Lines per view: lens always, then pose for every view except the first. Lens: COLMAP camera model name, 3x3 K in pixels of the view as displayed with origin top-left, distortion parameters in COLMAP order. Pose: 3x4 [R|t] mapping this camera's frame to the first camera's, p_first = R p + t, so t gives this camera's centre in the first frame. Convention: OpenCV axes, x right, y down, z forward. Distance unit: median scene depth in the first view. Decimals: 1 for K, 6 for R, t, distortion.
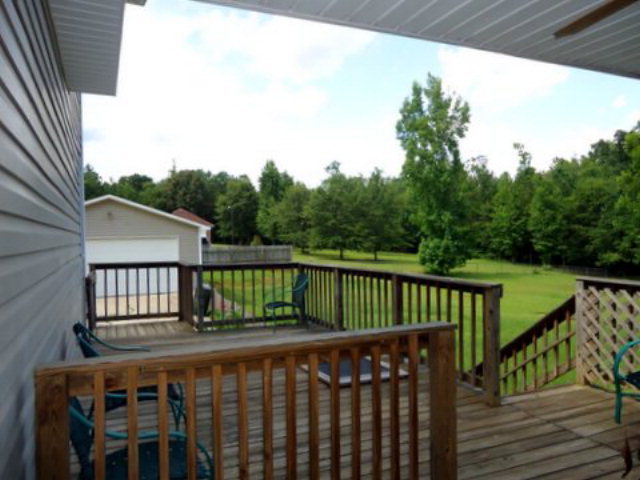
lens RADIAL K [[494.1, 0, 320.0], [0, 494.1, 240.0], [0, 0, 1]] dist [0.000520, 0.000107]
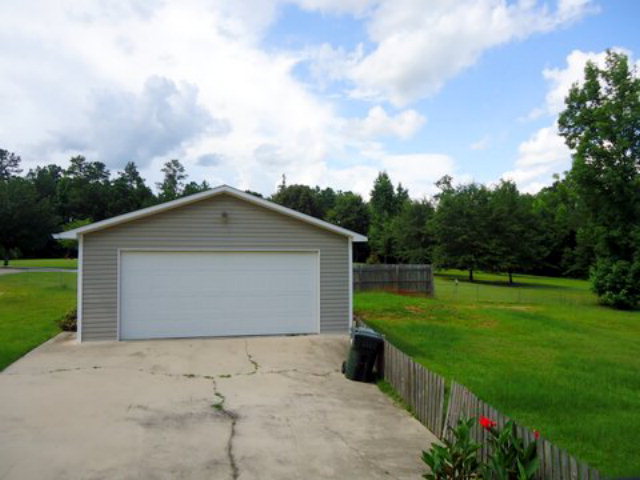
lens RADIAL K [[464.5, 0, 320.0], [0, 464.5, 240.0], [0, 0, 1]] dist [0.012585, -0.000035]
pose [[0.981365, 0.014694, -0.191588, -0.064041], [-0.021577, 0.999193, -0.033892, 0.000022], [0.190935, 0.037394, 0.980890, 0.147345]]
